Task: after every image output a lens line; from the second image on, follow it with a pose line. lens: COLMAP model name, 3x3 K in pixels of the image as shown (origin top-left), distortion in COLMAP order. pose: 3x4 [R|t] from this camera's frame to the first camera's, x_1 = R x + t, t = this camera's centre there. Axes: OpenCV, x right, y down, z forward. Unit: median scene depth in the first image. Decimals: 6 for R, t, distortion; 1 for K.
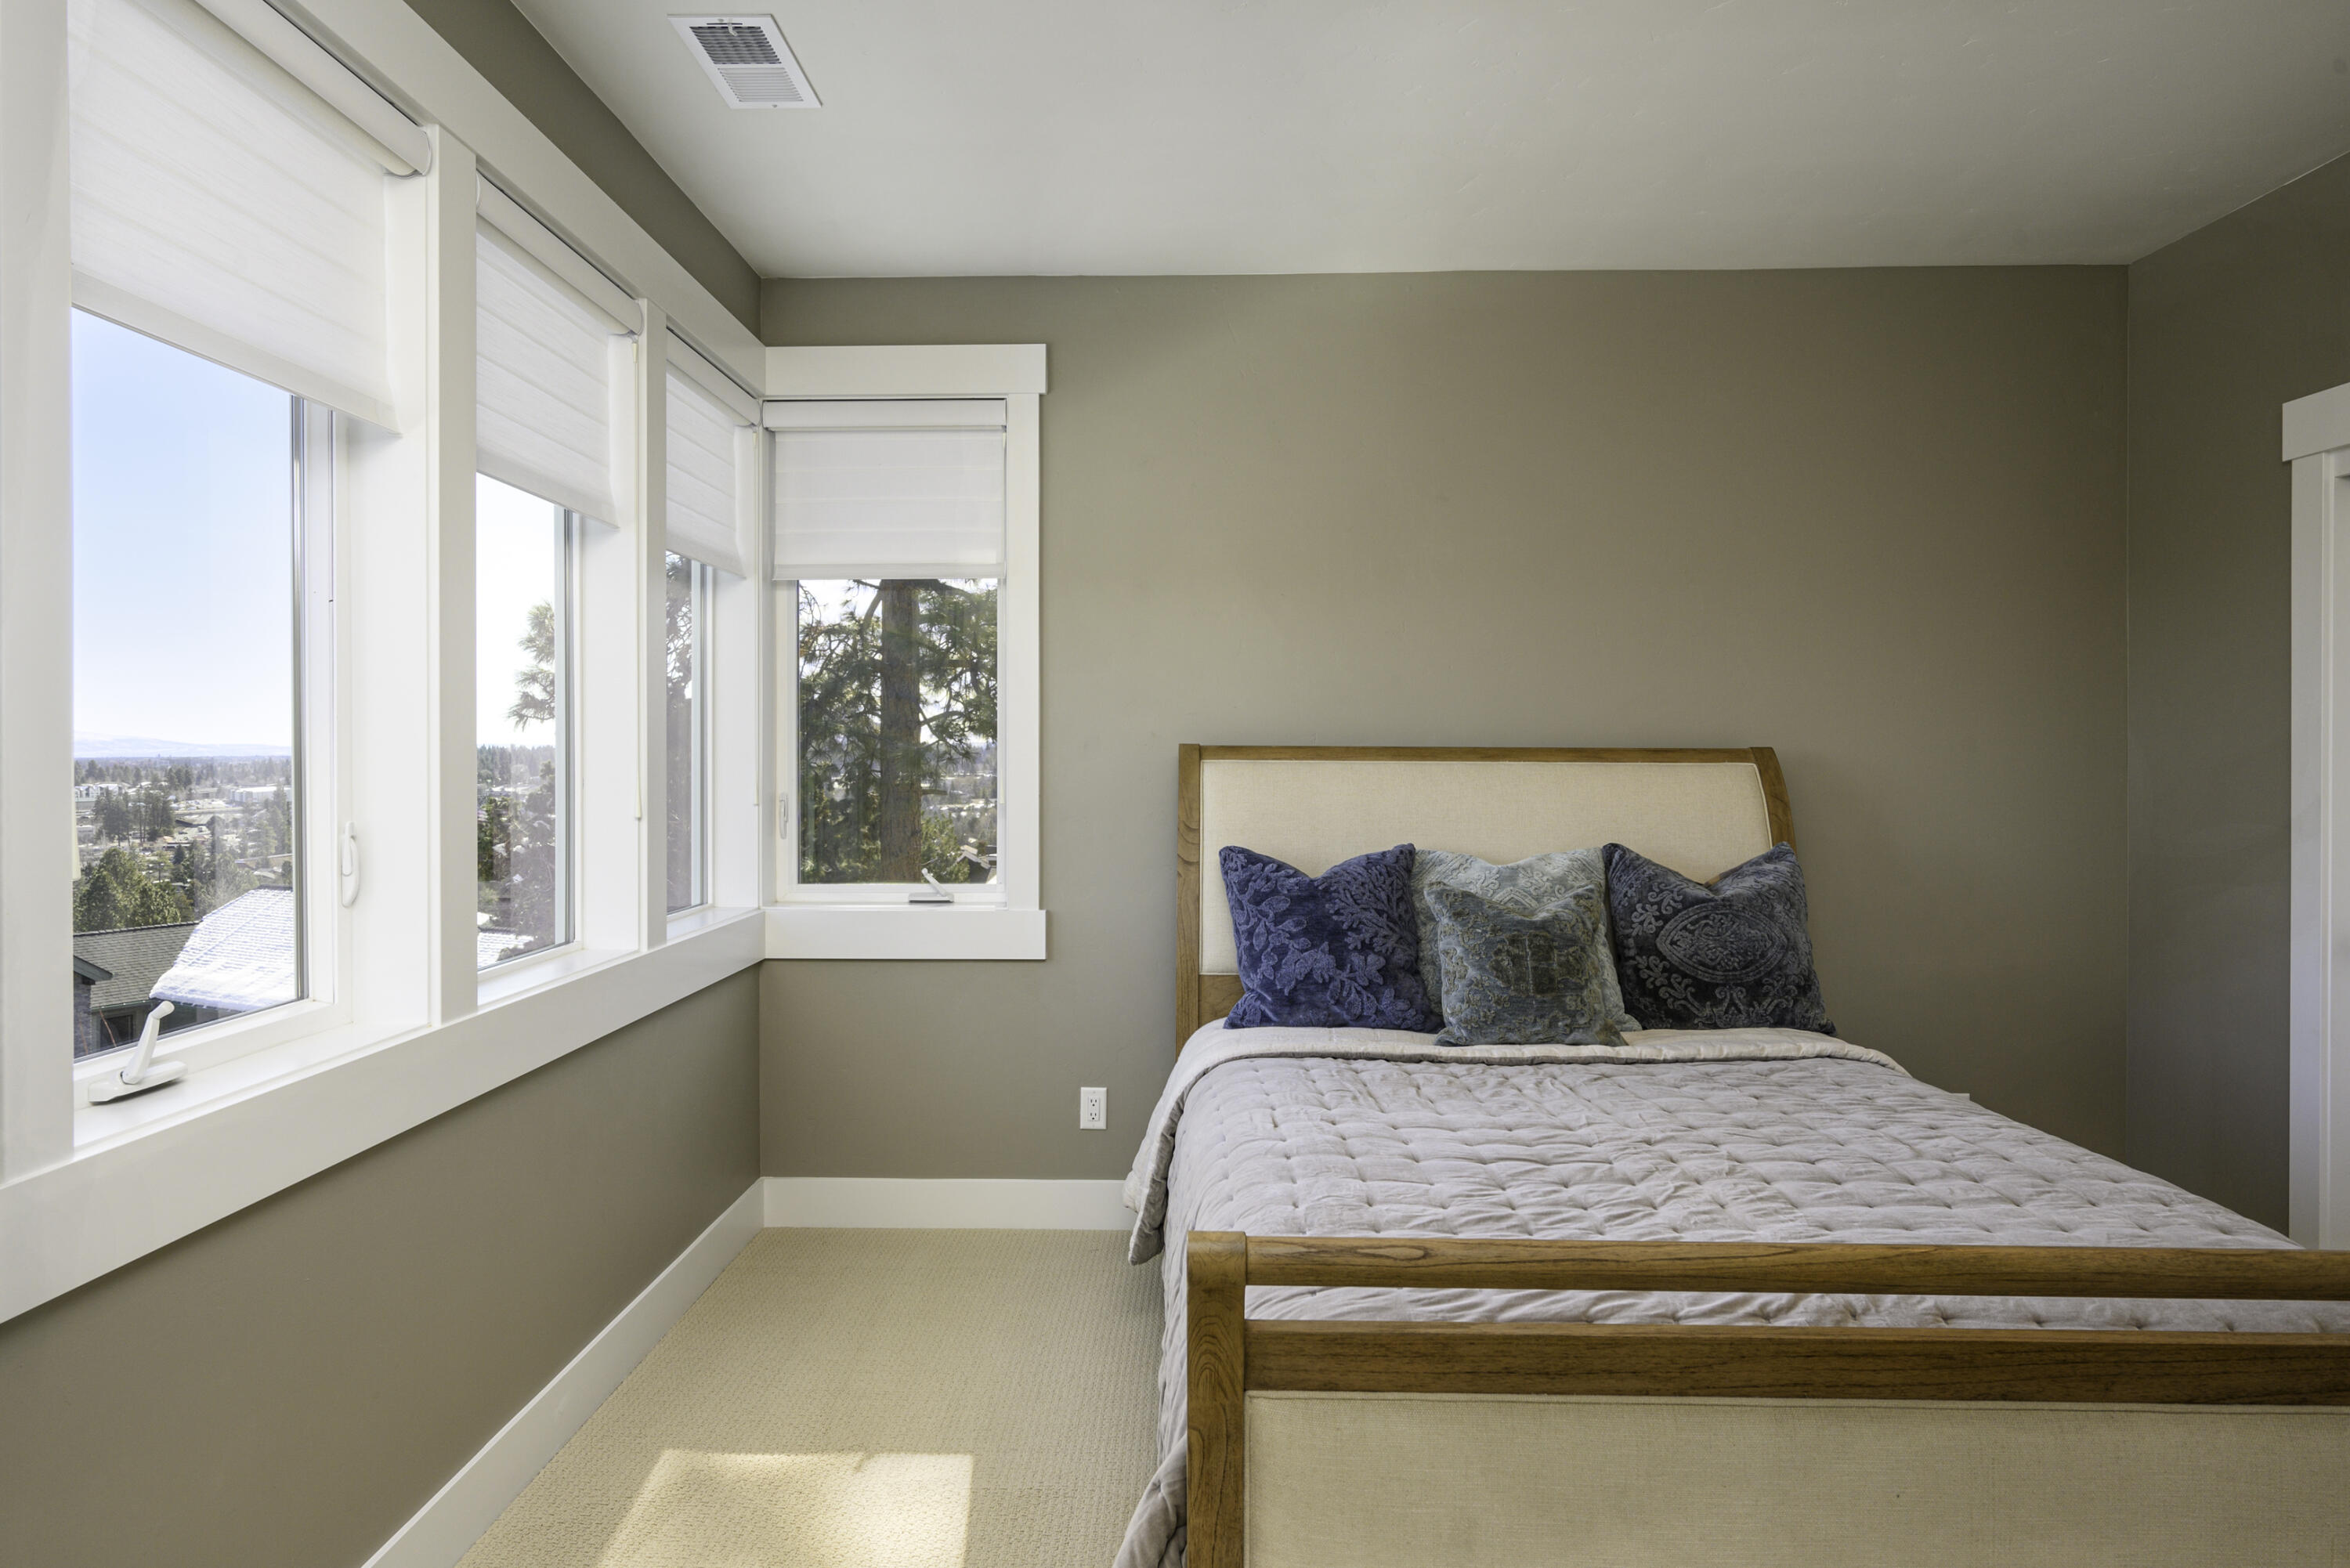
lens RADIAL K [[1258.6, 0, 1171.7], [0, 1258.6, 769.5], [0, 0, 1]] dist [0.002669, -0.001669]
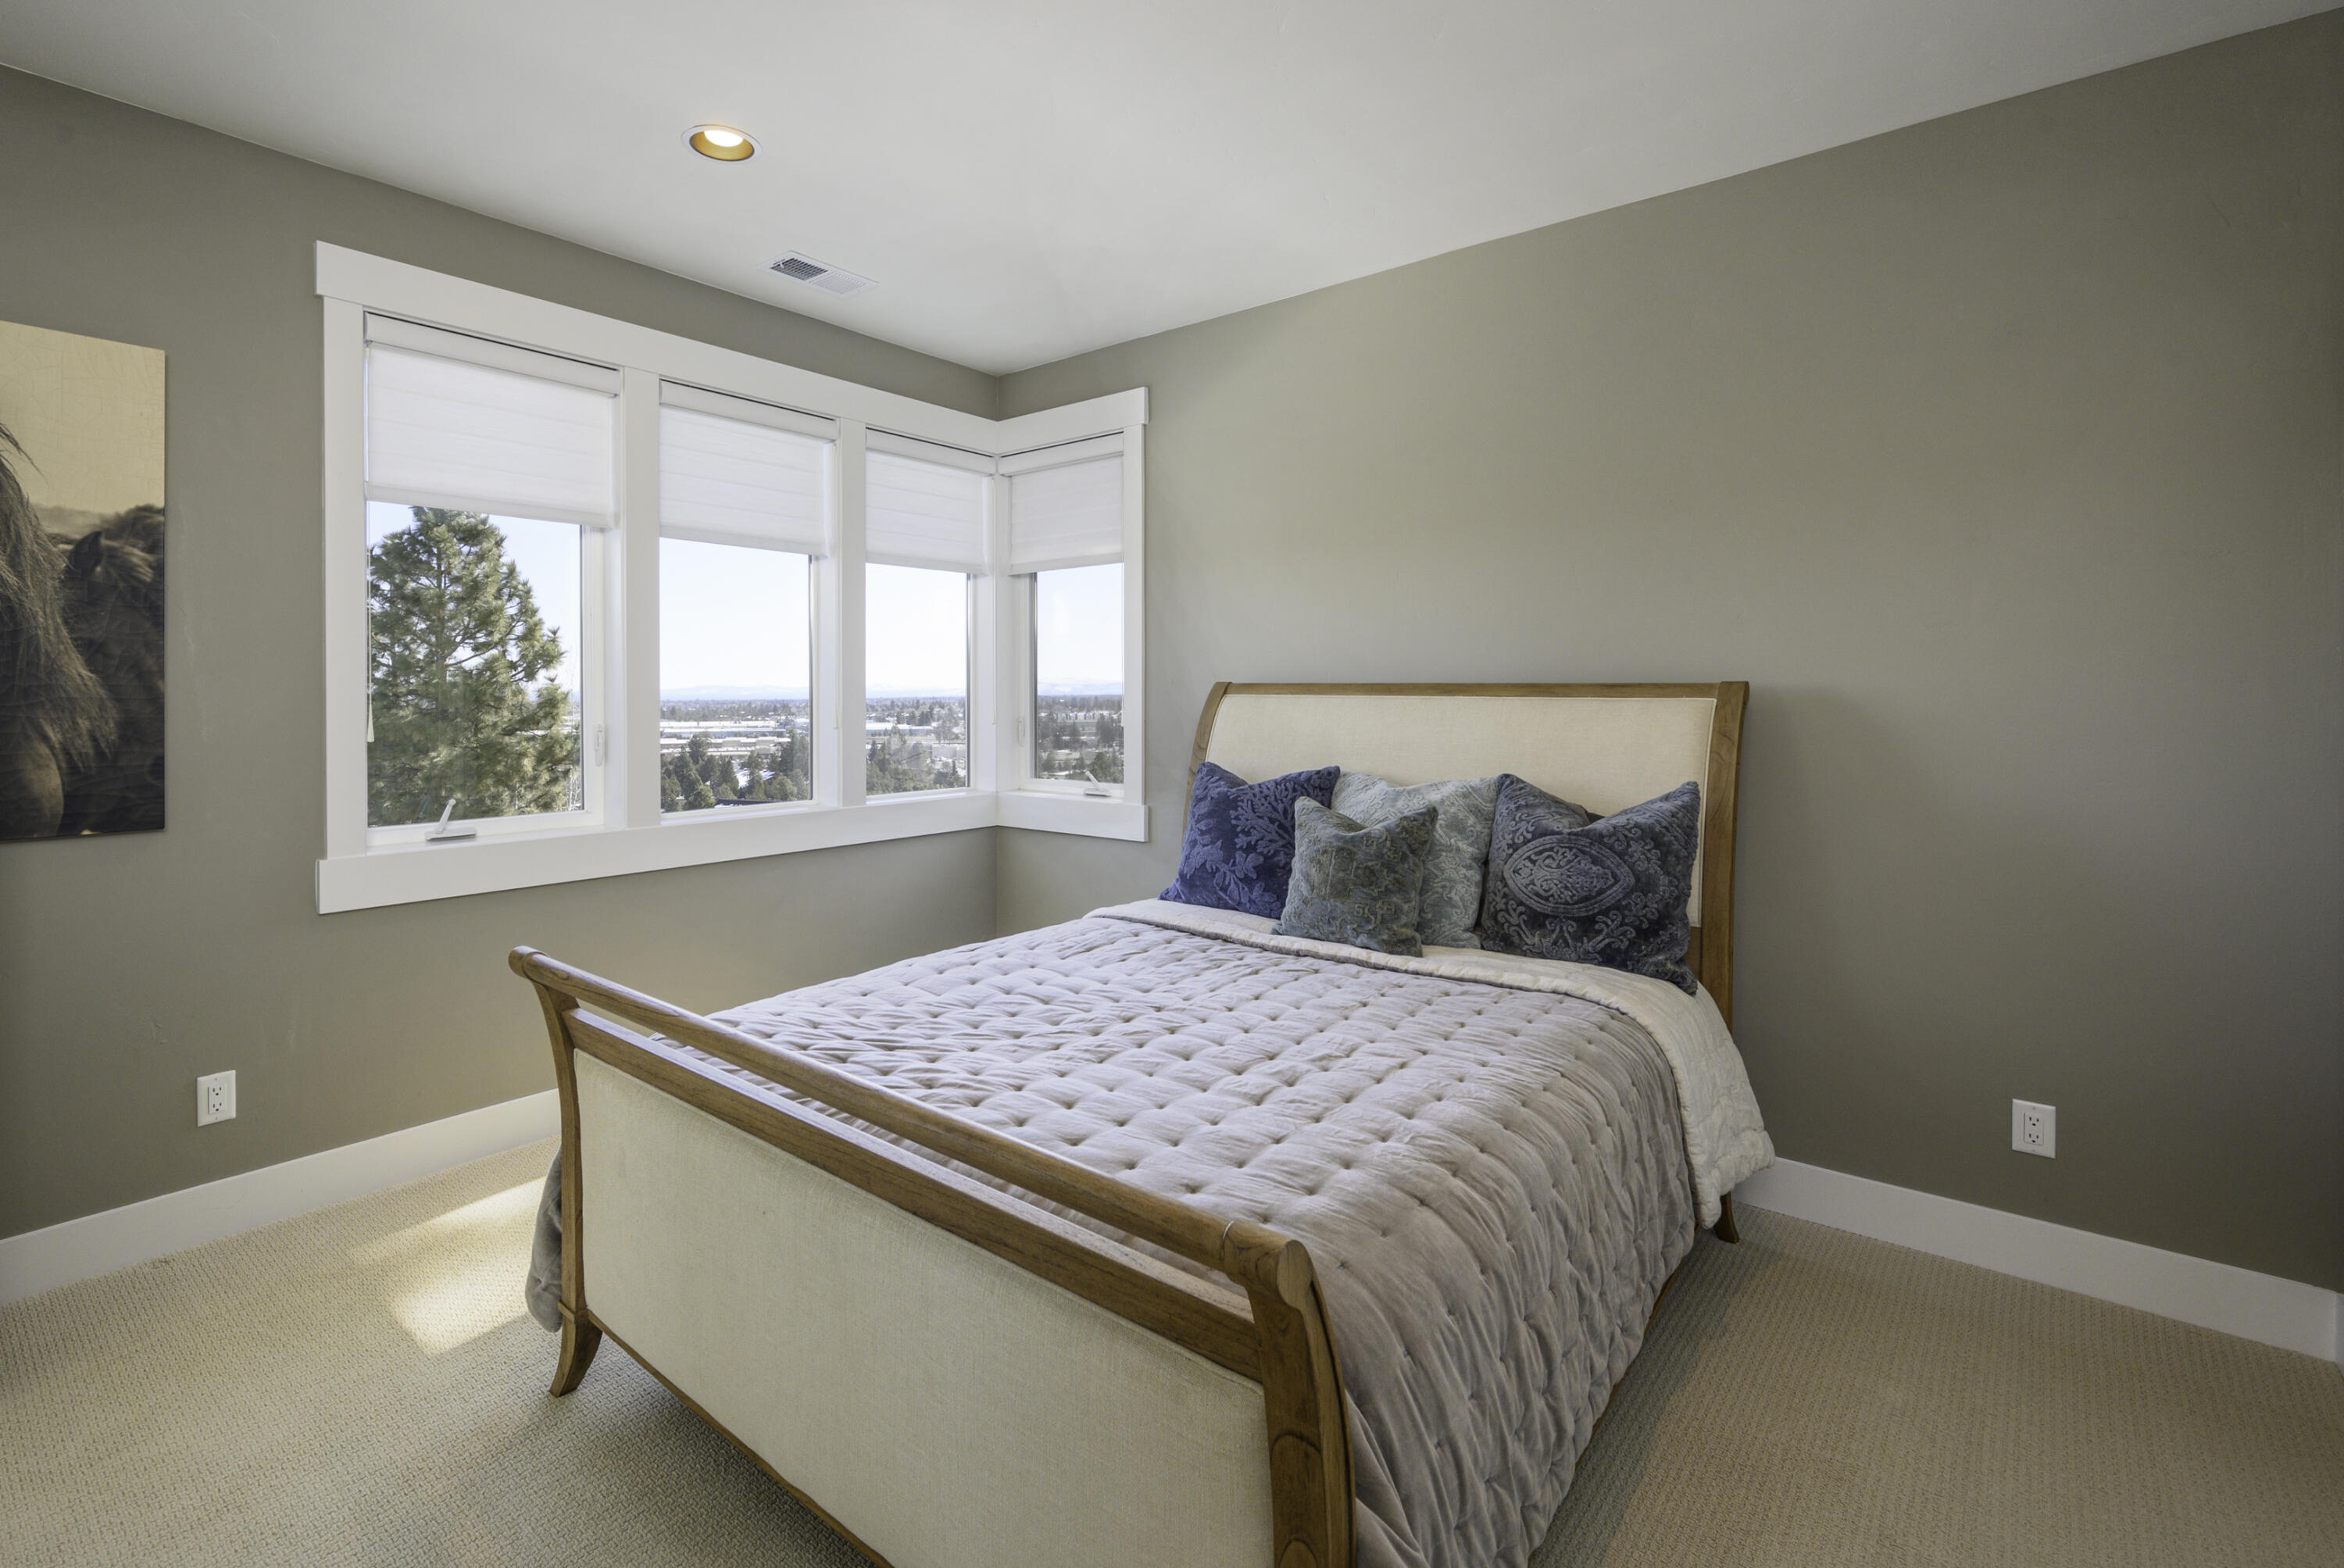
lens RADIAL K [[1035.6, 0, 1159.1], [0, 1035.6, 714.8], [0, 0, 1]] dist [0.000088, 0.000008]
pose [[0.794426, 0.011598, -0.607250, 0.685465], [-0.005818, 0.999917, 0.011487, 0.001426], [0.607333, -0.005592, 0.794428, 0.147667]]
